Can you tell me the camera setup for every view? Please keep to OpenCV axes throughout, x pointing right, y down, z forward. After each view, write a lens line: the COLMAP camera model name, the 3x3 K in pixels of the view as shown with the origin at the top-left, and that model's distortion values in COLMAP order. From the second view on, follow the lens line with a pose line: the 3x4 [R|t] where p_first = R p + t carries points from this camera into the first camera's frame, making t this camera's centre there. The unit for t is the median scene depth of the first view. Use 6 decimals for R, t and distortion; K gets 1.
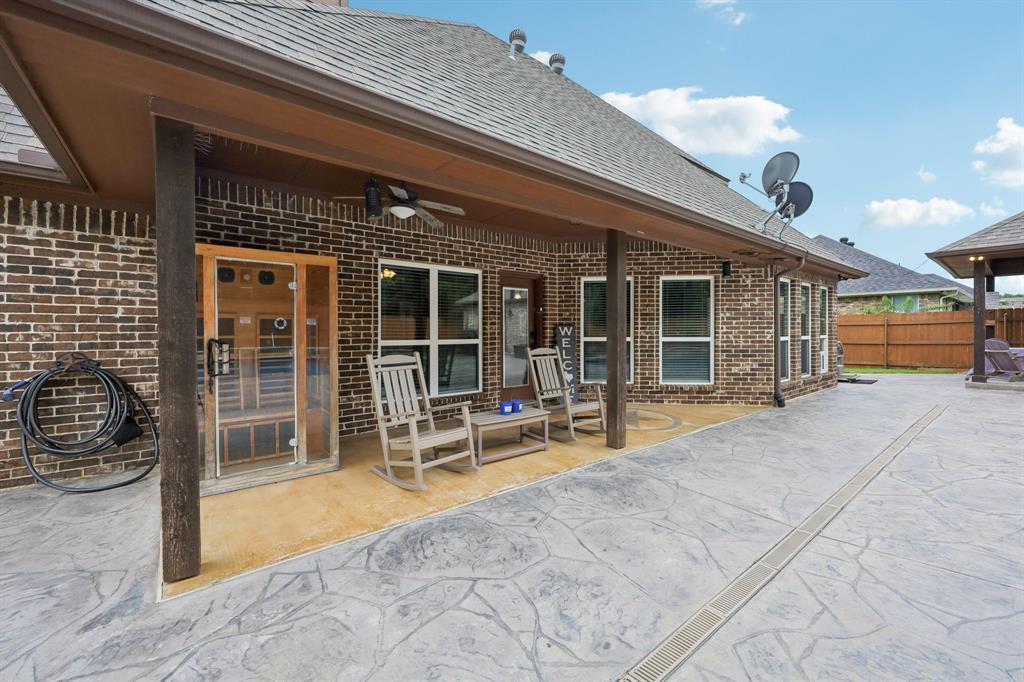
lens RADIAL K [[424.2, 0, 511.9], [0, 424.2, 333.6], [0, 0, 1]] dist [-0.001485, -0.000100]
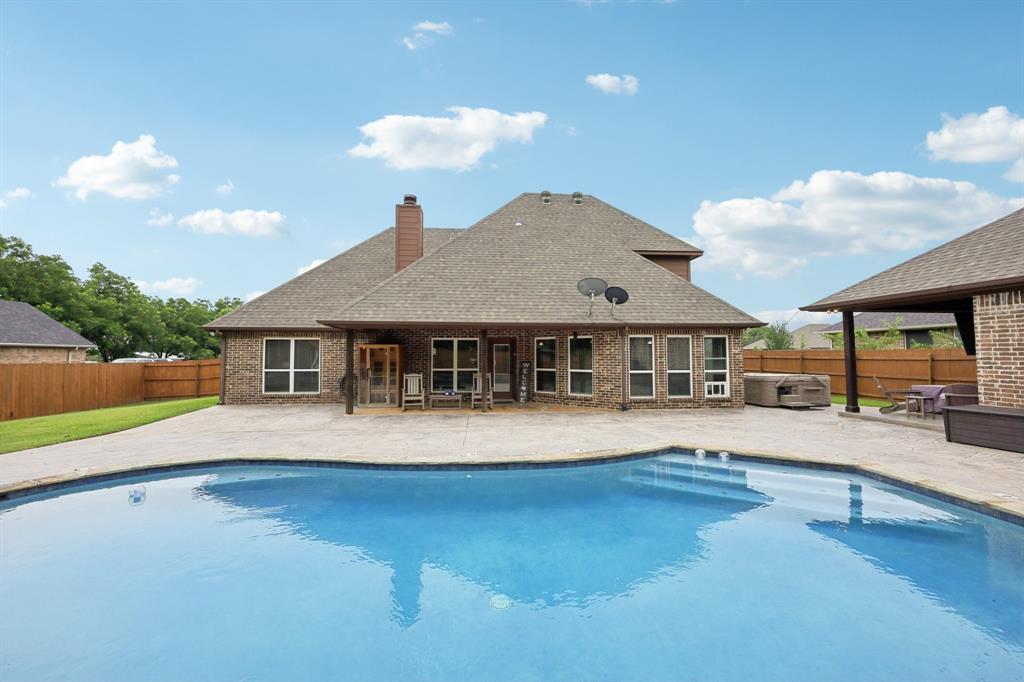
lens RADIAL K [[424.2, 0, 511.9], [0, 424.2, 333.6], [0, 0, 1]] dist [-0.001485, -0.000100]
pose [[0.798293, -0.034087, -0.601304, 1.281264], [-0.004379, 0.998042, -0.062391, -0.029933], [0.602253, 0.052439, 0.796581, -0.623080]]
